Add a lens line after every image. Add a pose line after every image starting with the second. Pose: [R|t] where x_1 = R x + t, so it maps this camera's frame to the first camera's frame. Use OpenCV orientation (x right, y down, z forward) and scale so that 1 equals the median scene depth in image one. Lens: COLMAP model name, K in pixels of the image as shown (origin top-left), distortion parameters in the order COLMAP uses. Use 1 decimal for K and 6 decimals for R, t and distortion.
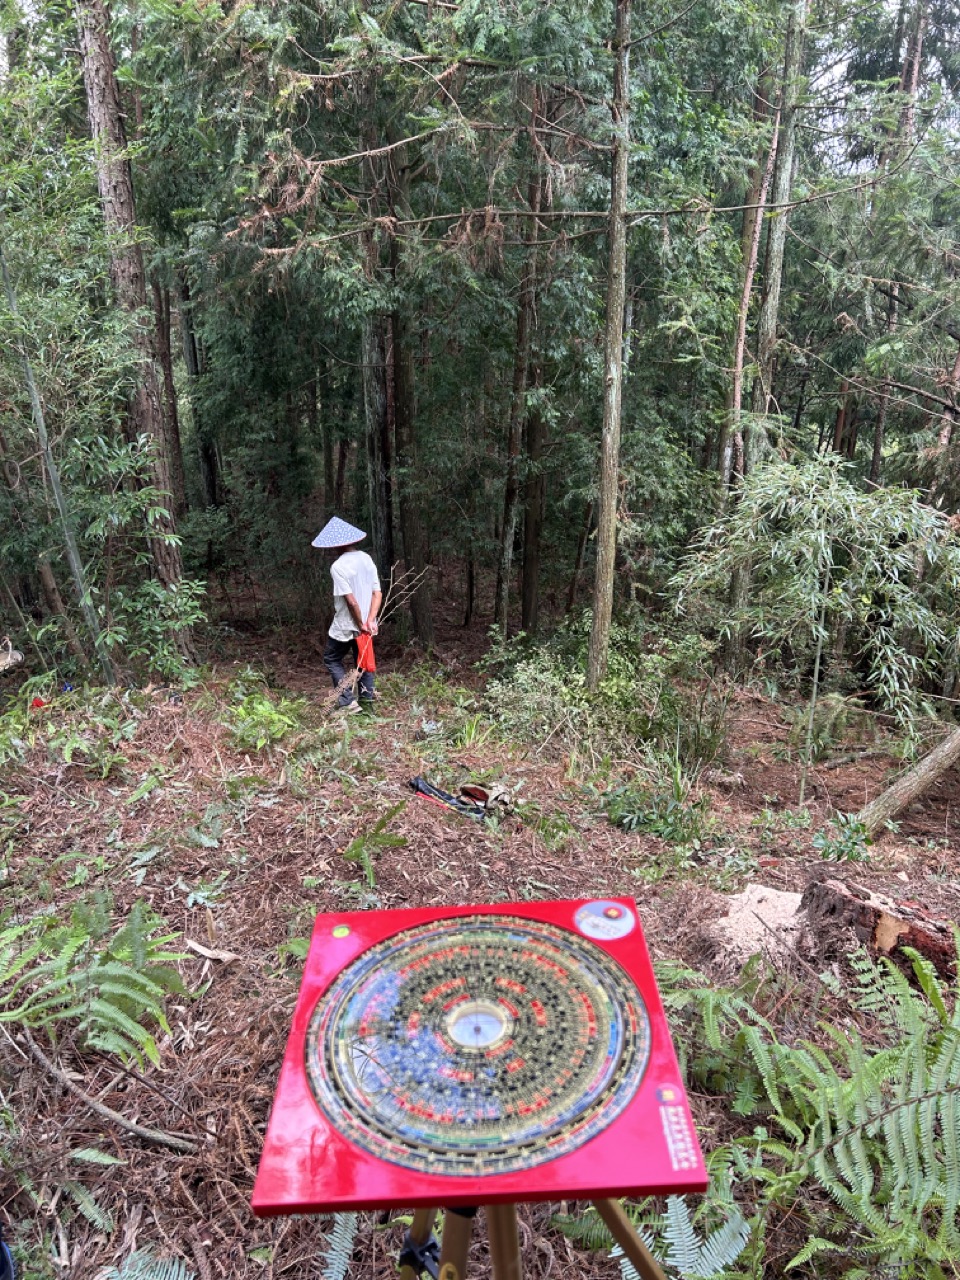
lens RADIAL K [[968.9, 0, 482.7], [0, 968.9, 639.0], [0, 0, 1]] dist [0.045676, -0.040768]
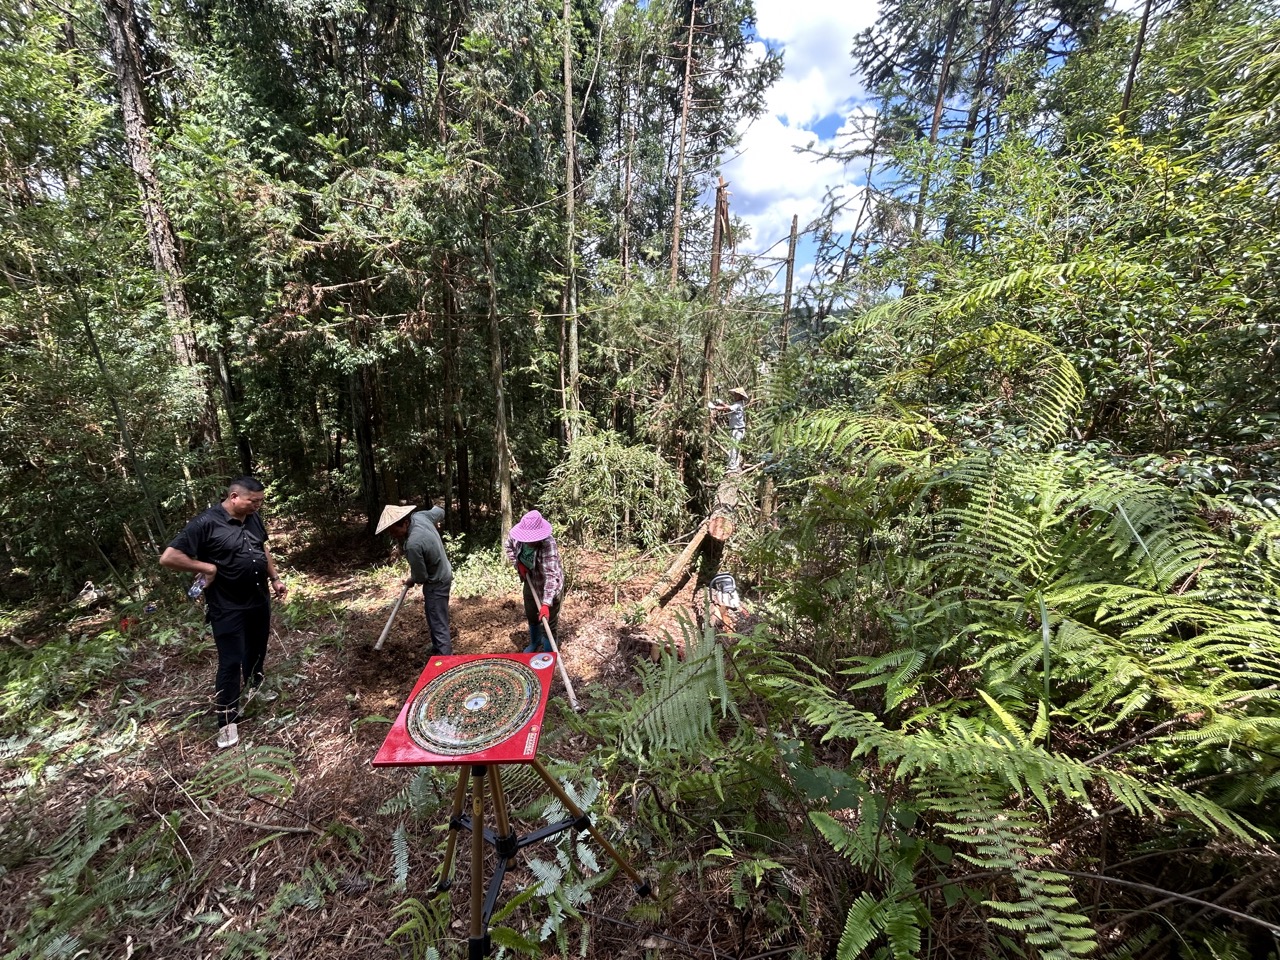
lens RADIAL K [[524.6, 0, 635.1], [0, 524.6, 475.7], [0, 0, 1]] dist [0.003417, -0.000229]
pose [[0.928473, -0.086209, 0.361256, -0.008141], [0.120004, 0.990149, -0.072138, -0.006034], [-0.351478, 0.110330, 0.929672, -0.065117]]
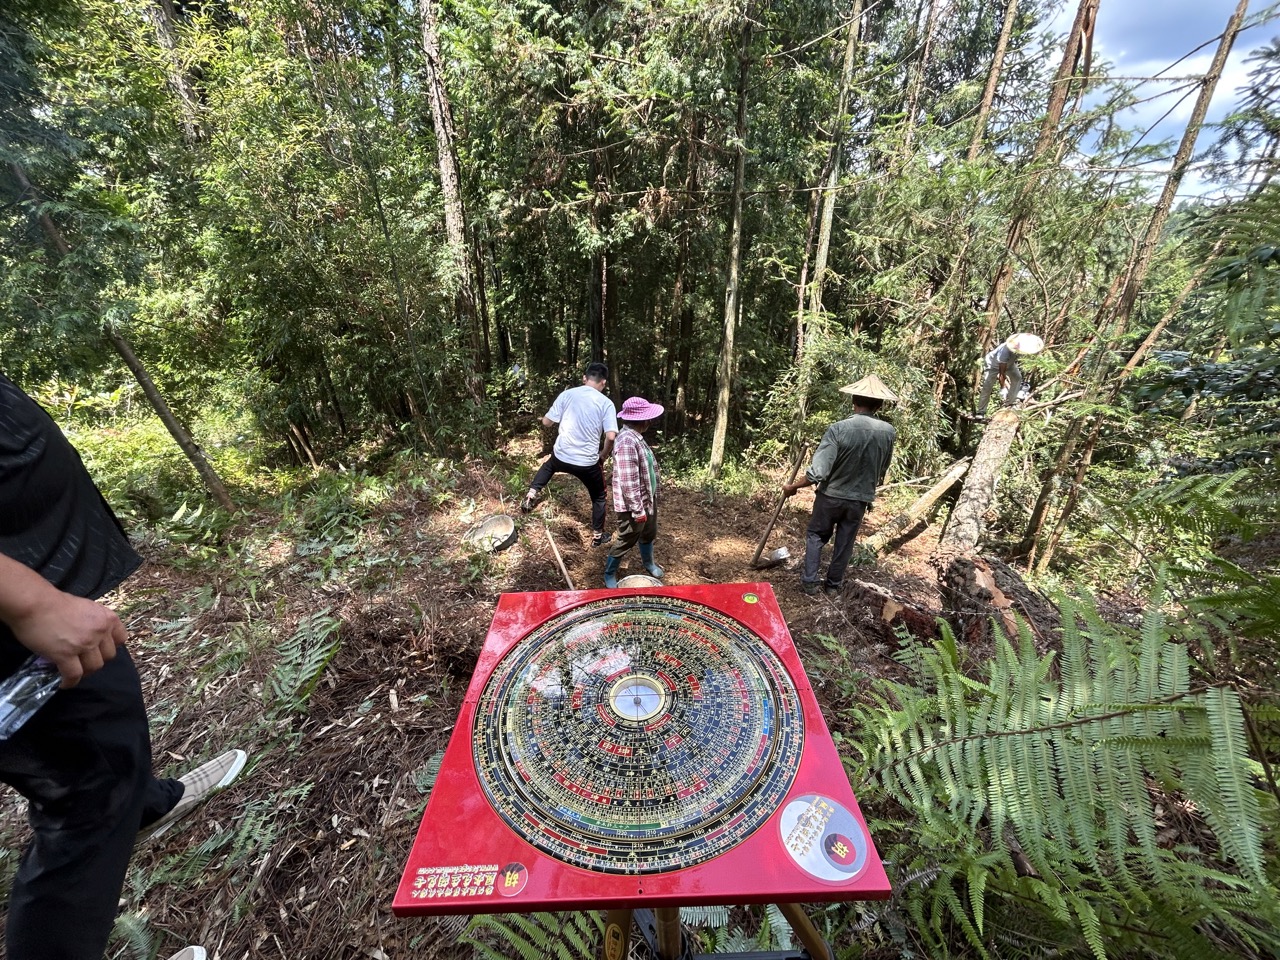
lens RADIAL K [[524.6, 0, 633.3], [0, 524.6, 471.2], [0, 0, 1]] dist [0.003417, -0.000229]
pose [[0.999015, 0.026355, -0.035700, 0.000514], [-0.024496, 0.998370, 0.051555, 0.014892], [0.037001, -0.050630, 0.998032, 0.054912]]
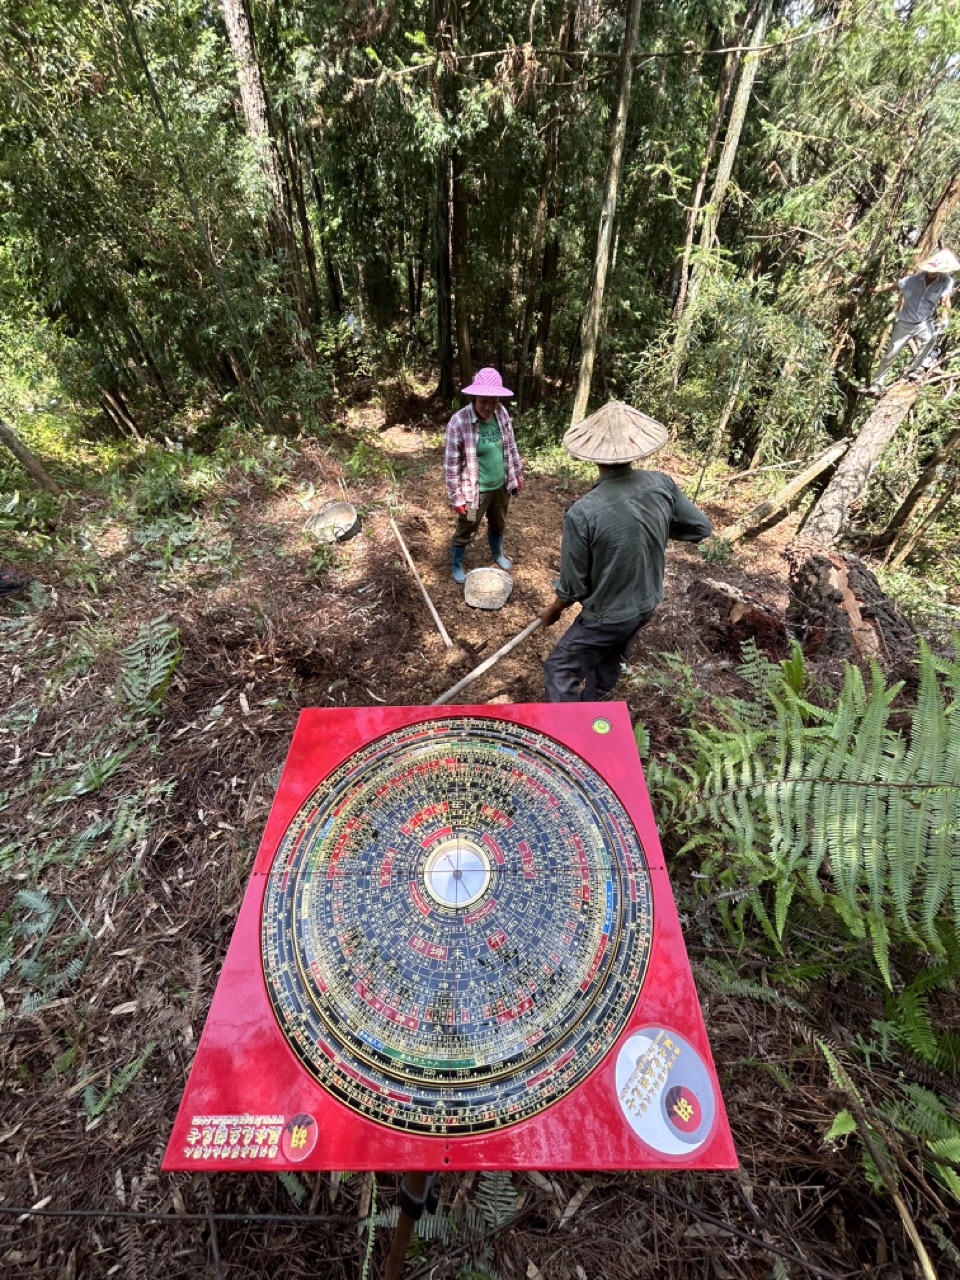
lens RADIAL K [[524.6, 0, 483.8], [0, 524.6, 633.1], [0, 0, 1]] dist [0.003417, -0.000229]
pose [[0.998572, 0.048265, -0.022900, 0.002462], [-0.035594, 0.920754, 0.388516, 0.000312], [0.039837, -0.387147, 0.921157, 0.080549]]
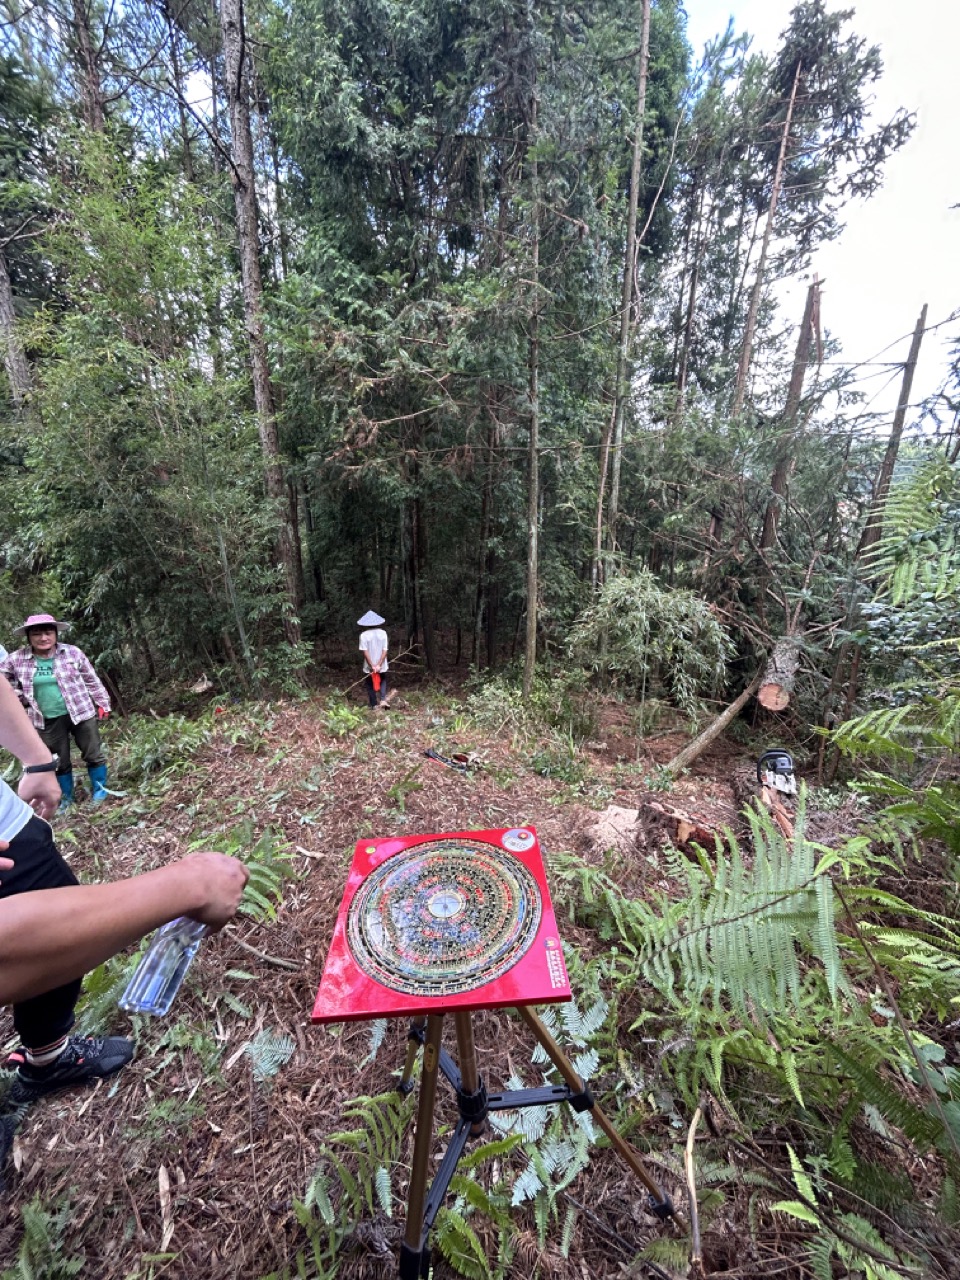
lens RADIAL K [[524.6, 0, 485.7], [0, 524.6, 633.8], [0, 0, 1]] dist [0.003417, -0.000229]
pose [[0.999301, -0.008738, 0.036361, 0.004730], [0.011239, 0.997543, -0.069151, -0.003713], [-0.035667, 0.069512, 0.996943, 0.000902]]
